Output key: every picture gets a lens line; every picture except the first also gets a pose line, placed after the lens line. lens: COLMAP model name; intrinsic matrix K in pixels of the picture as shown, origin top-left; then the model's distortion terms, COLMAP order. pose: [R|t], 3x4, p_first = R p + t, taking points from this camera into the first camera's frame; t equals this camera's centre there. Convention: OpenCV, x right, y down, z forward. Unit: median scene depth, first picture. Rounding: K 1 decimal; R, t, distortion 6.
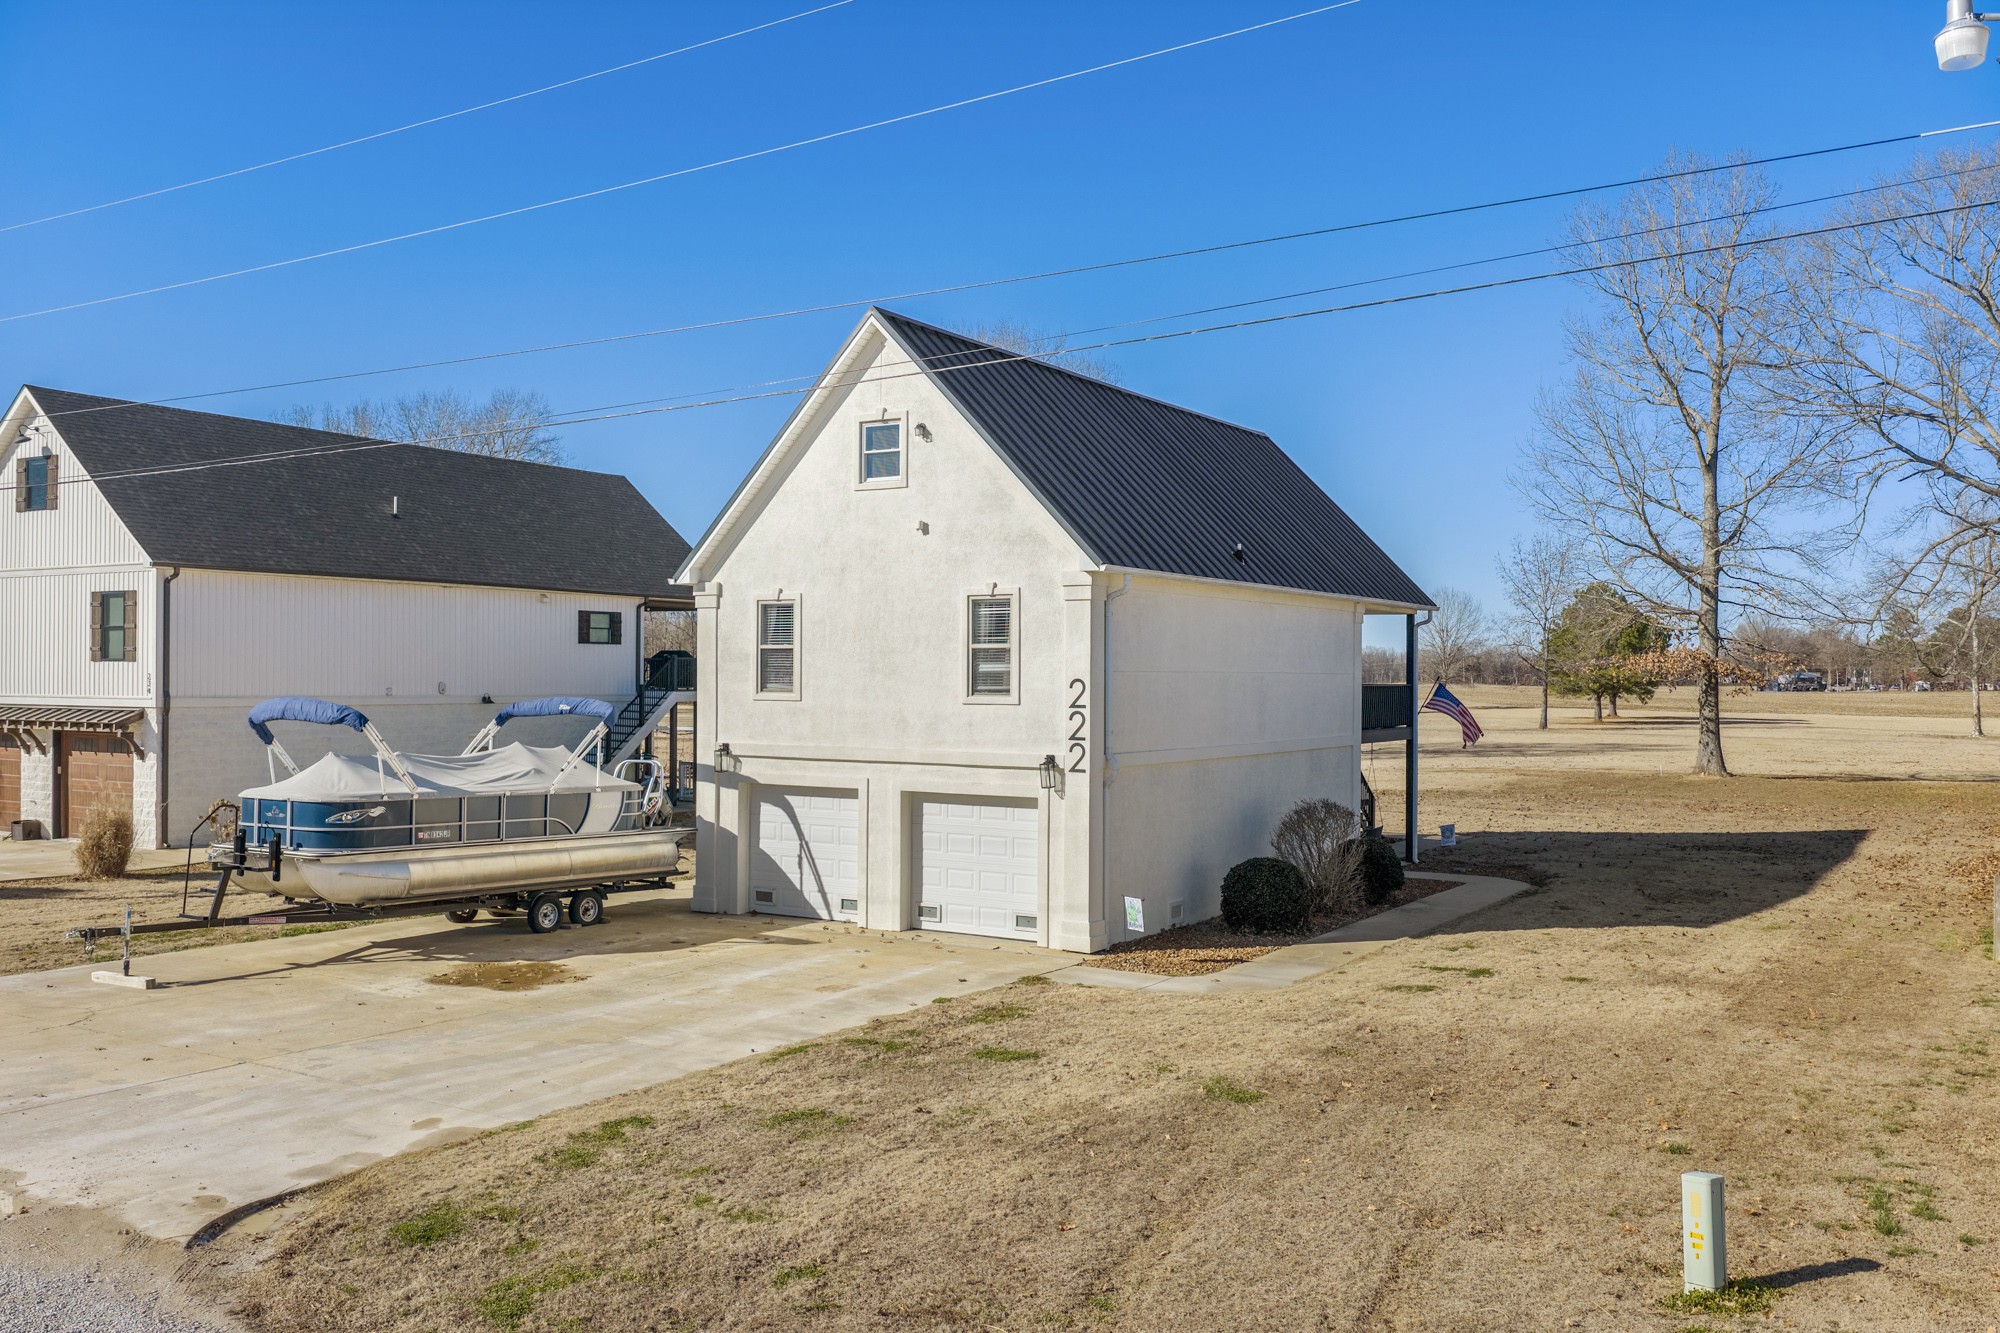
lens RADIAL K [[1661.1, 0, 1006.7], [0, 1661.1, 669.8], [0, 0, 1]] dist [0.018046, -0.011162]
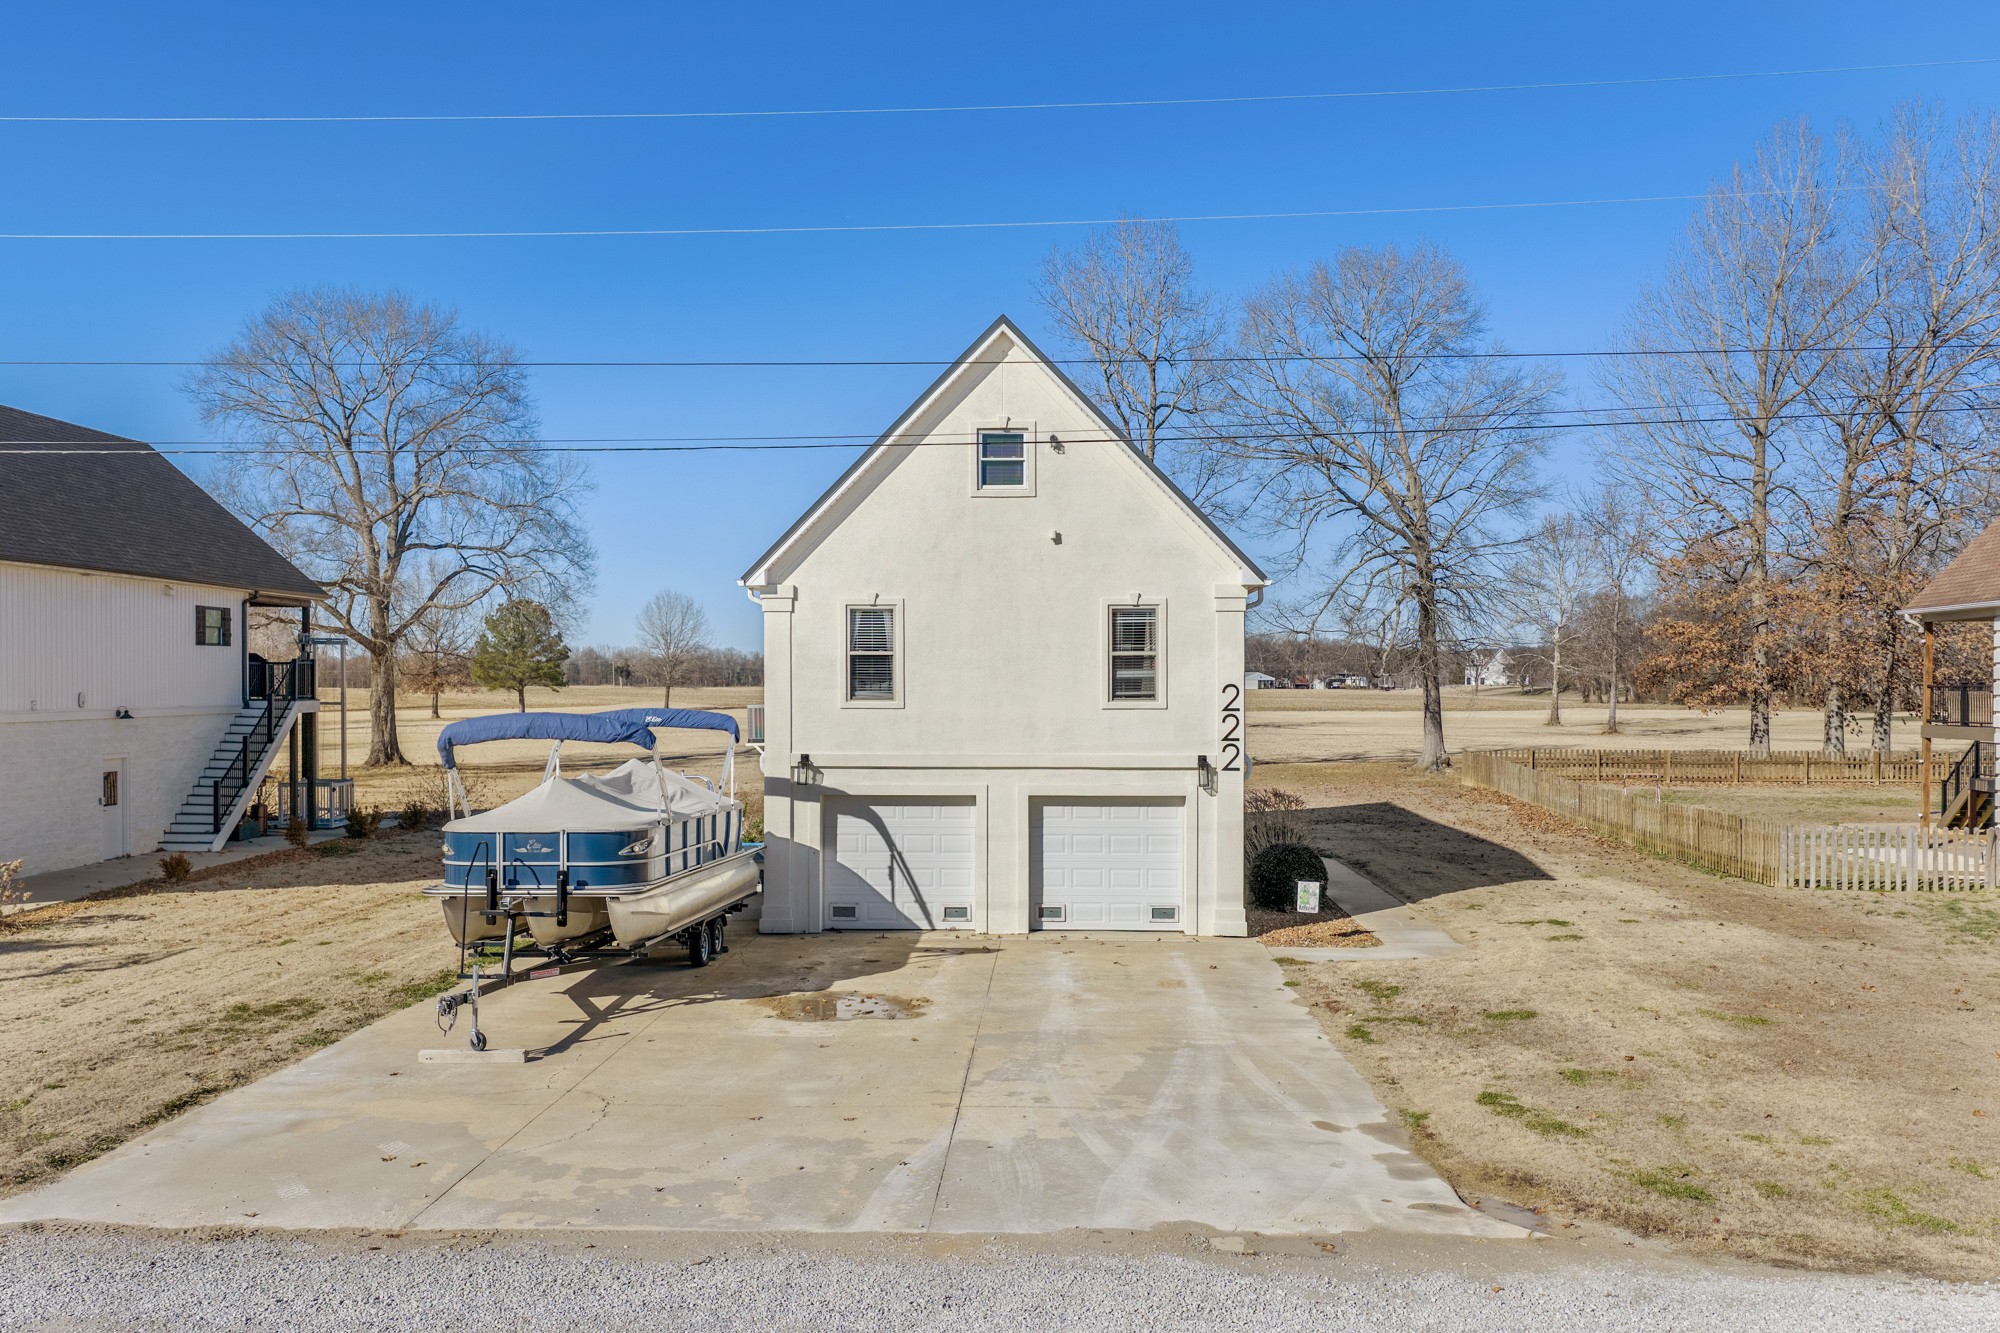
lens RADIAL K [[1661.1, 0, 998.0], [0, 1661.1, 681.4], [0, 0, 1]] dist [0.018046, -0.011162]
pose [[0.868290, -0.005834, 0.496023, -0.575455], [0.002737, 0.999972, 0.006969, -0.003999], [-0.496050, -0.004693, 0.868281, 0.126209]]
